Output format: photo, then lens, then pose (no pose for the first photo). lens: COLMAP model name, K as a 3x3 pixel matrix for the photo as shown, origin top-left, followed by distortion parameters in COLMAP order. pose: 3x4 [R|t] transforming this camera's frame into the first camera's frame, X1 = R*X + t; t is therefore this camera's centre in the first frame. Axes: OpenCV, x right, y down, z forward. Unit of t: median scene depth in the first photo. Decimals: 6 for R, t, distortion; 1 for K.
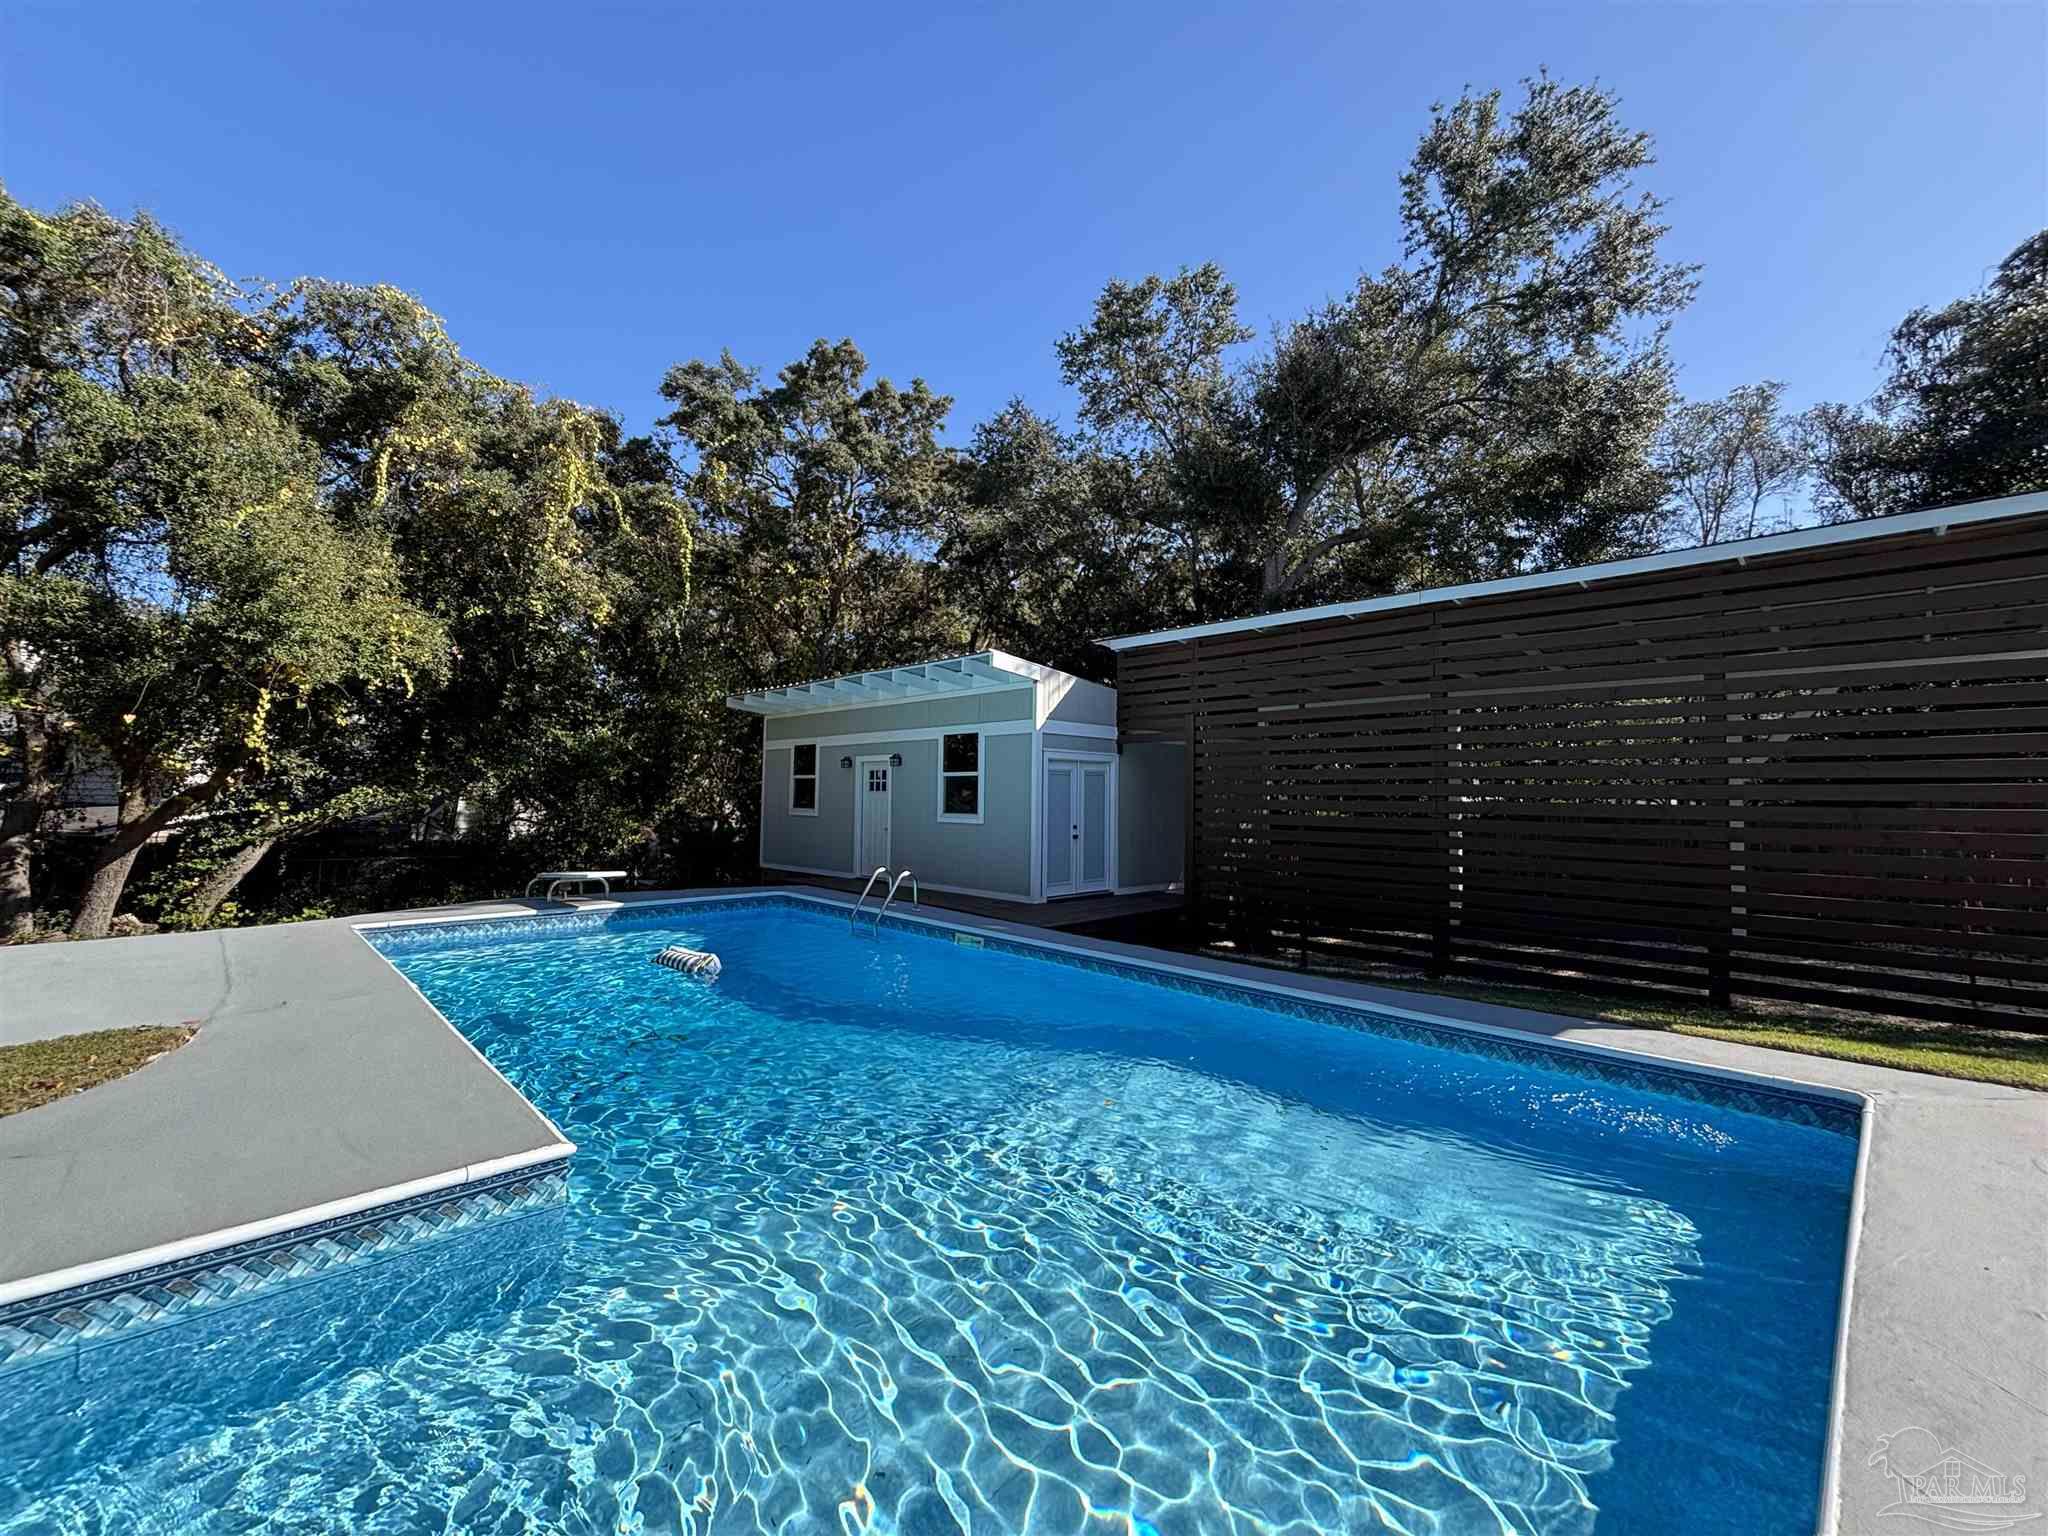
lens RADIAL K [[813.7, 0, 1025.8], [0, 813.7, 822.3], [0, 0, 1]] dist [-0.021075, -0.000258]
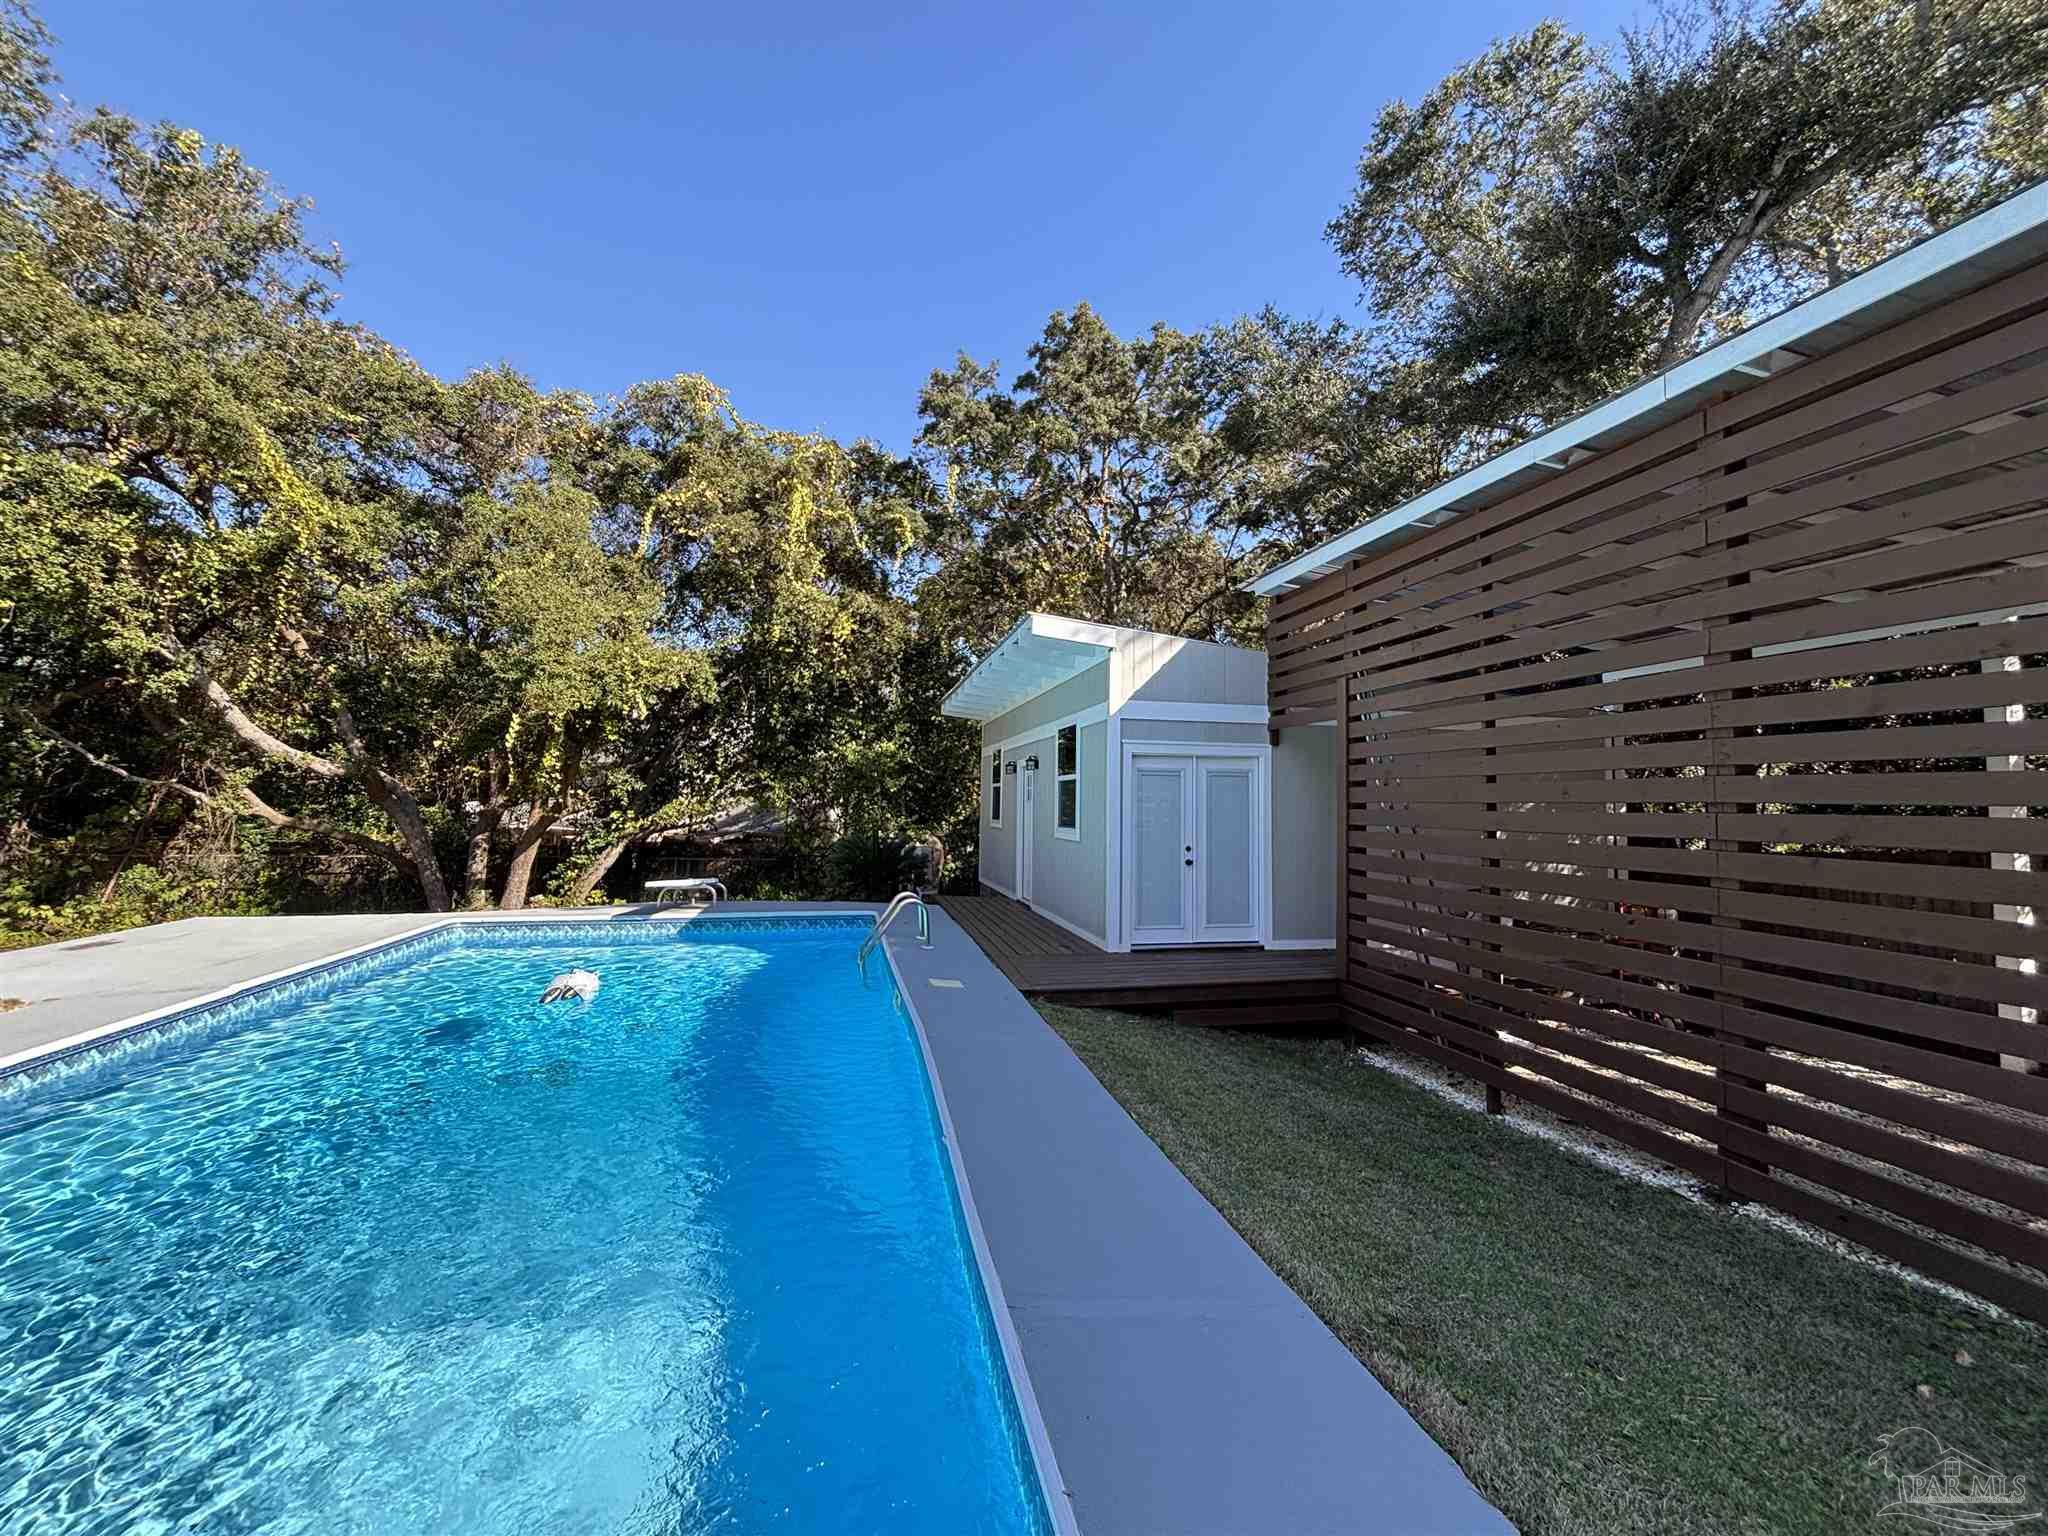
lens RADIAL K [[813.7, 0, 1025.8], [0, 813.7, 822.3], [0, 0, 1]] dist [-0.021075, -0.000258]
pose [[0.852382, 0.009130, -0.522840, 0.291303], [-0.016941, 0.999805, -0.010159, -0.006865], [0.522645, 0.017516, 0.852370, 0.292989]]
